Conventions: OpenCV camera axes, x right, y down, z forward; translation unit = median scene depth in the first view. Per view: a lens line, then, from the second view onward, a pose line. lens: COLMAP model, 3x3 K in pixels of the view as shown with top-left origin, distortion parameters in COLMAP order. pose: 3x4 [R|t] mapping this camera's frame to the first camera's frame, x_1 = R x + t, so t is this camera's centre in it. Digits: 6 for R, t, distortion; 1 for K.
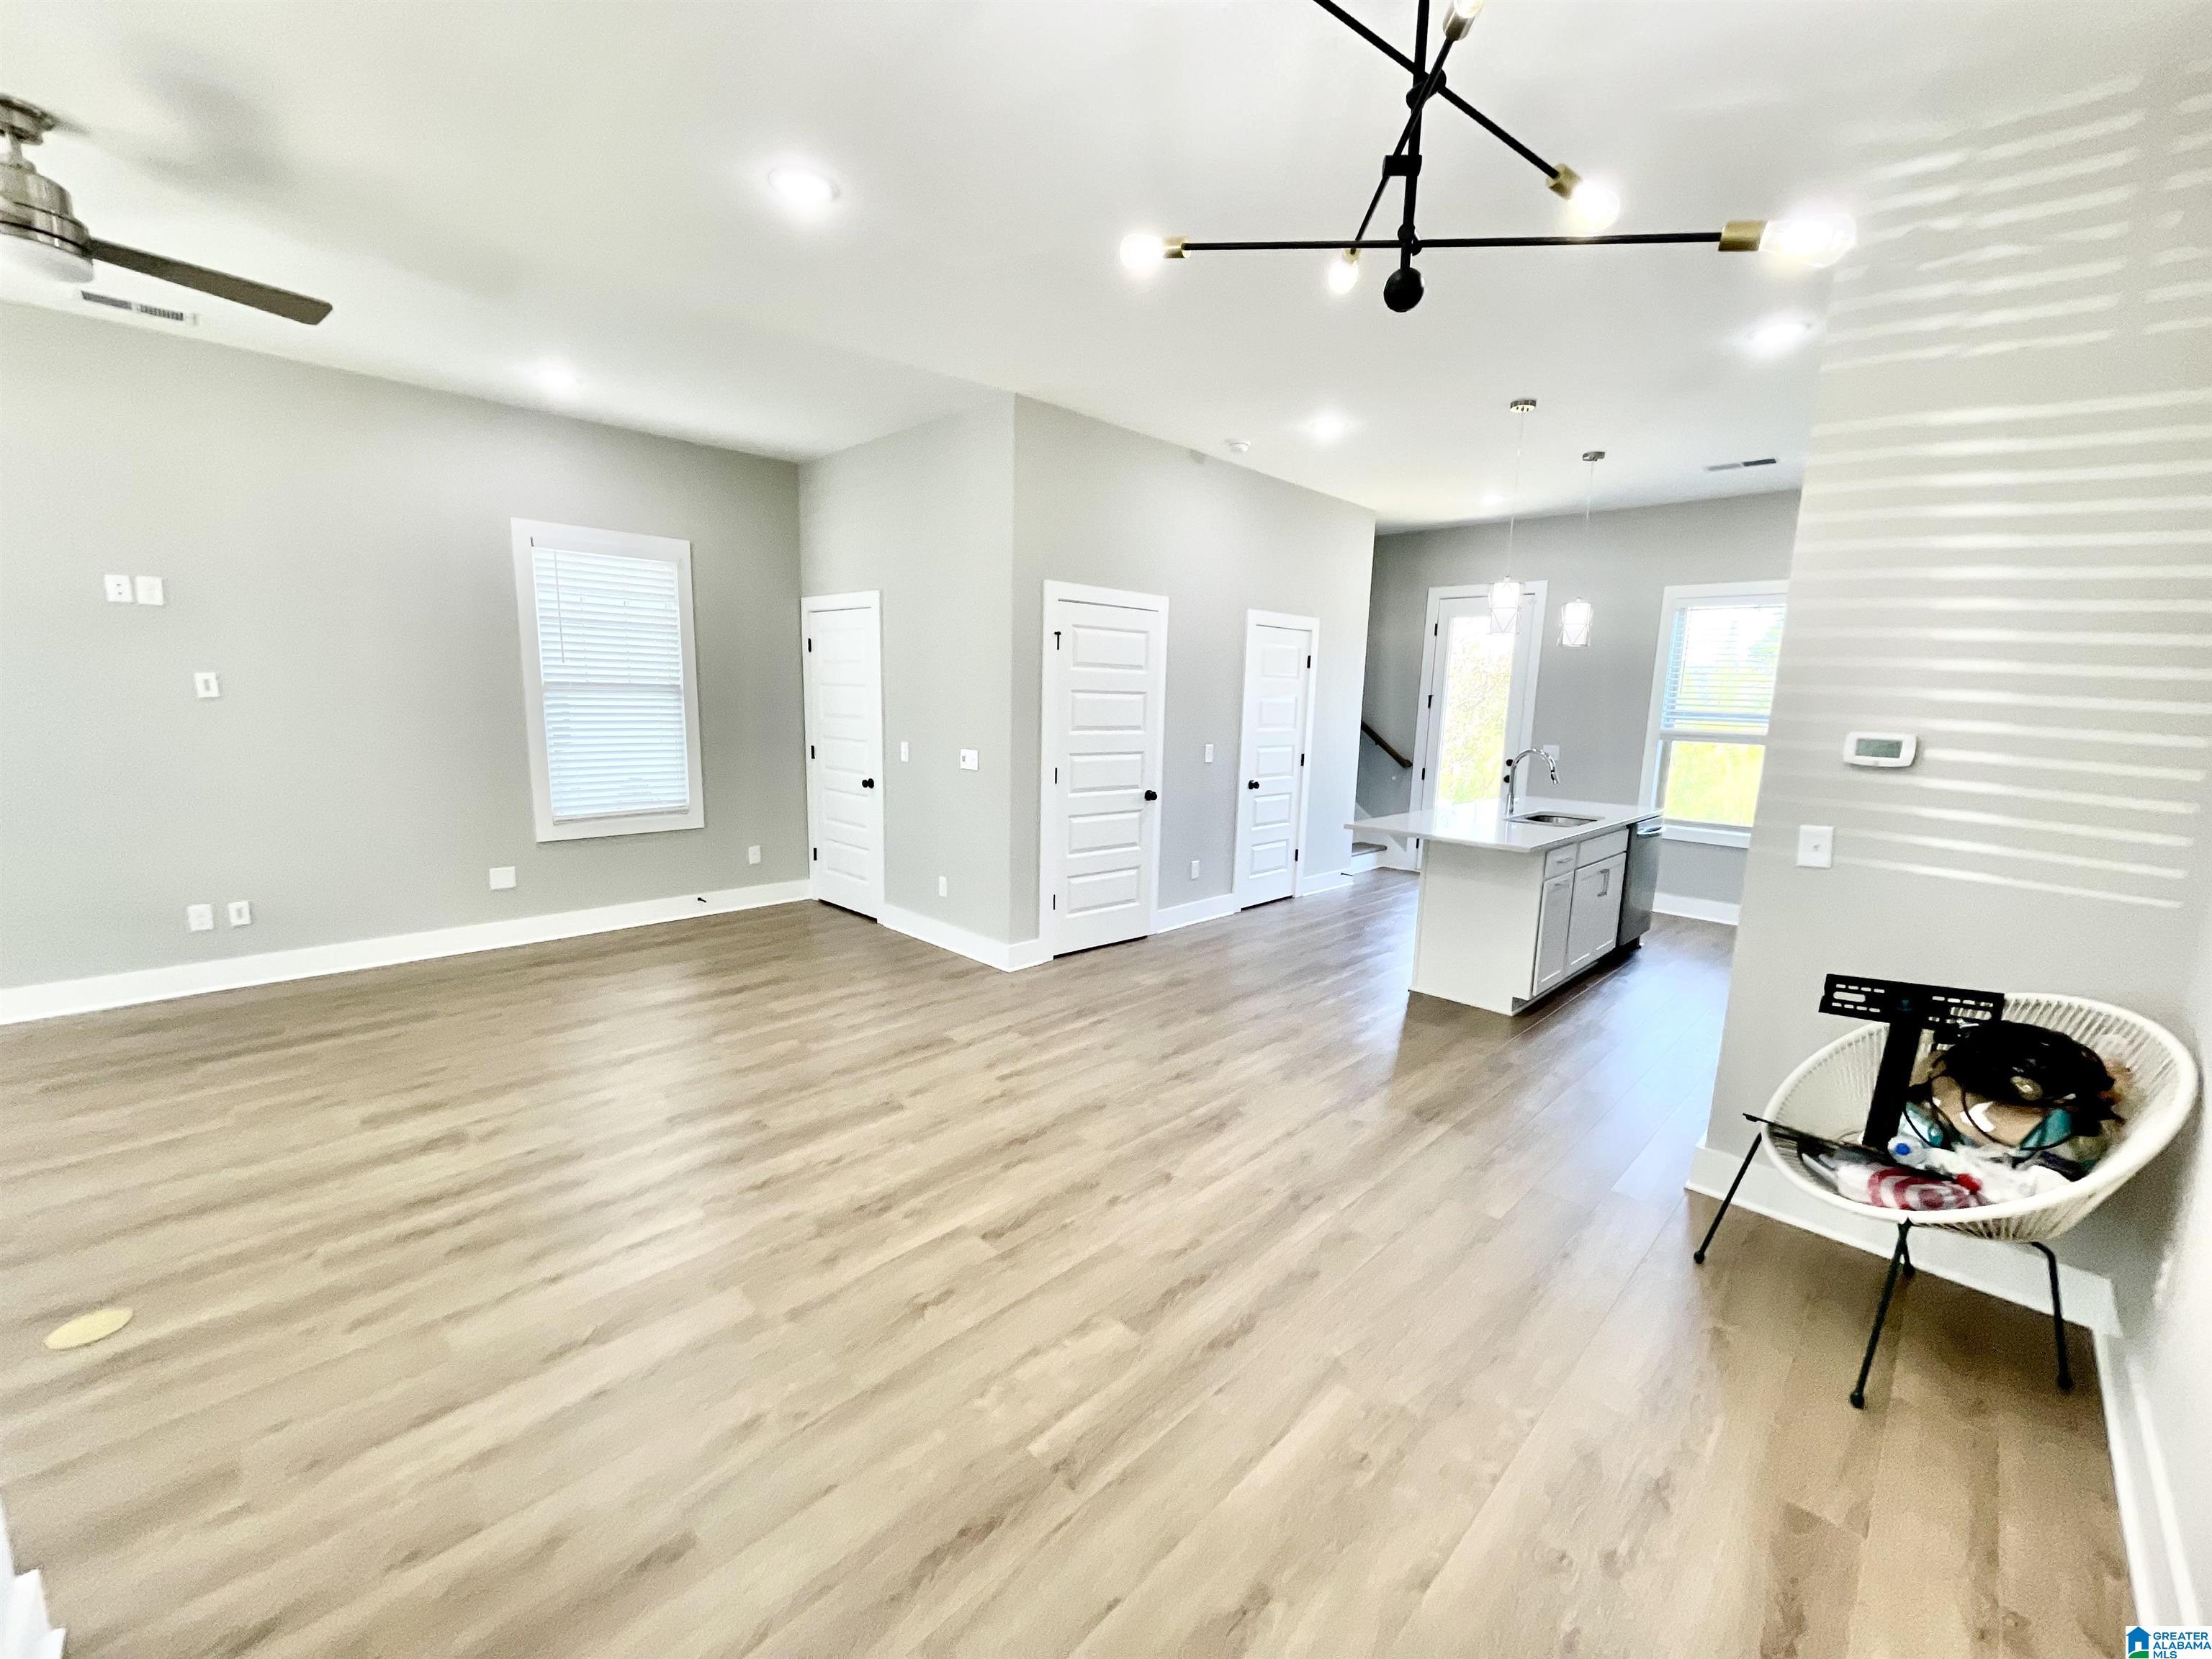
lens RADIAL K [[895.0, 0, 1106.2], [0, 895.0, 843.9], [0, 0, 1]] dist [0.001910, 0.000166]
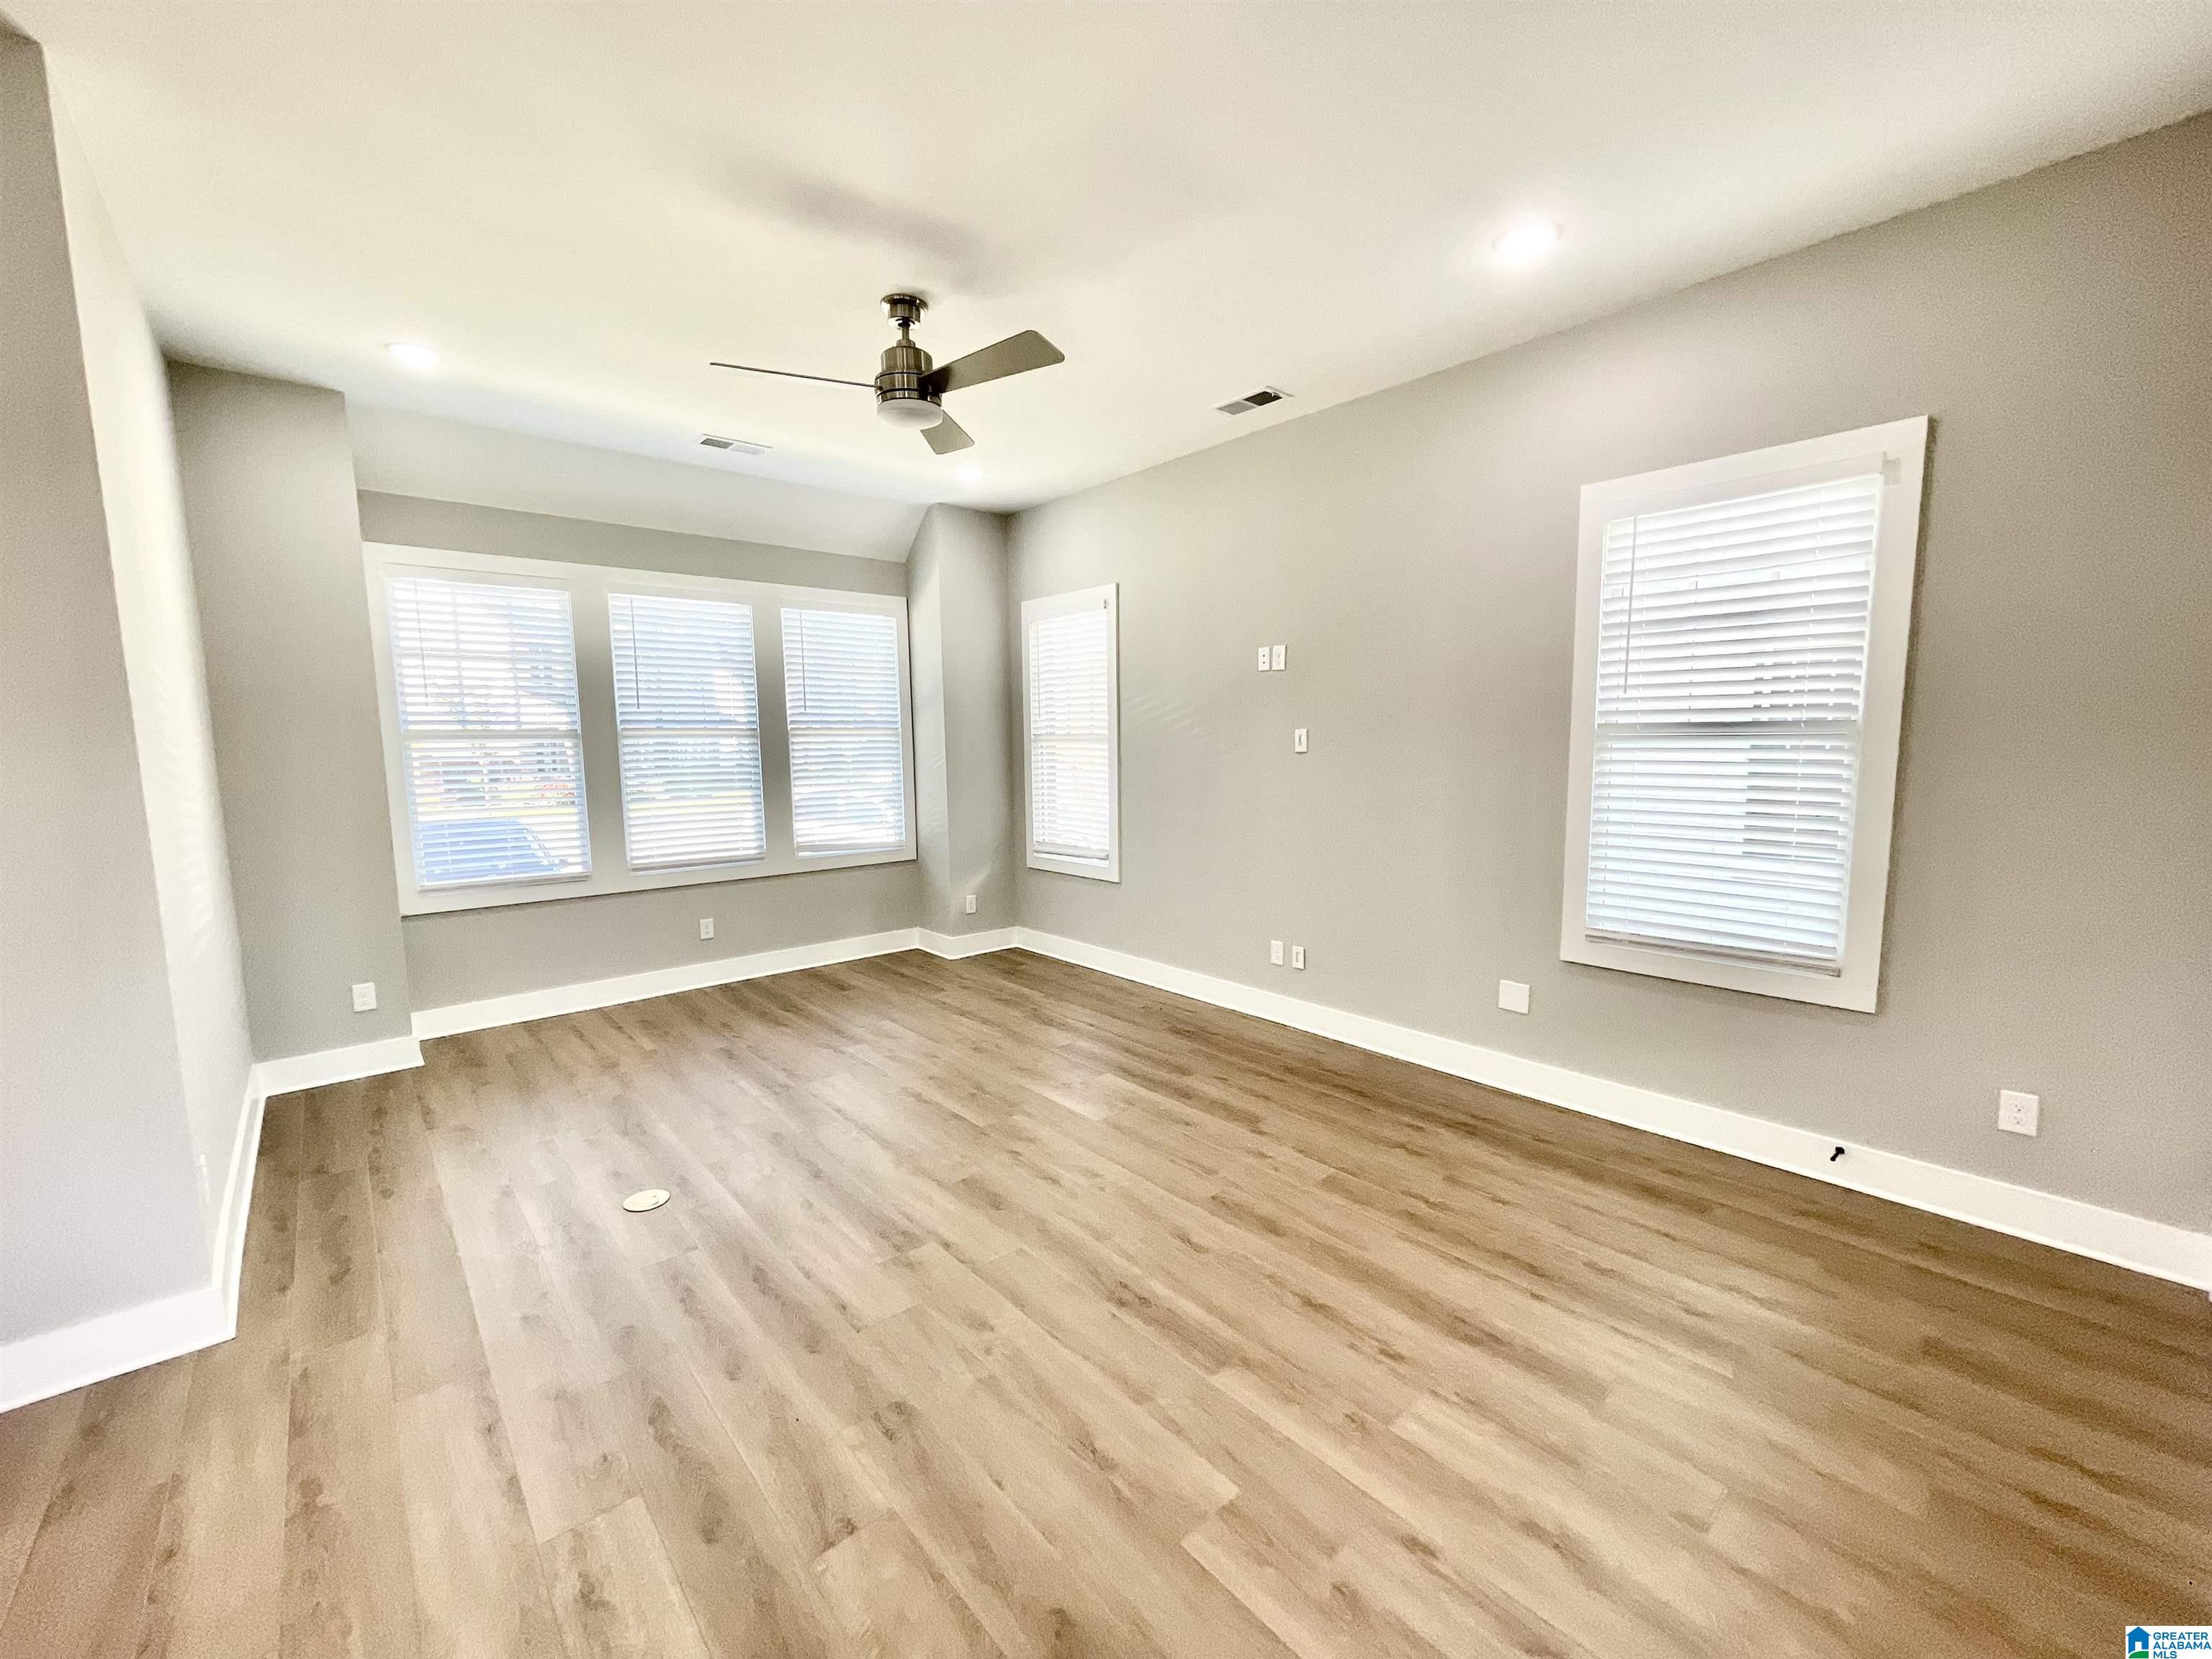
lens RADIAL K [[895.0, 0, 1106.2], [0, 895.0, 843.9], [0, 0, 1]] dist [0.001910, 0.000166]
pose [[-0.070754, 0.095053, -0.992955, 0.075552], [-0.157906, 0.981830, 0.105240, -0.137698], [0.984916, 0.164240, -0.054459, 0.887868]]
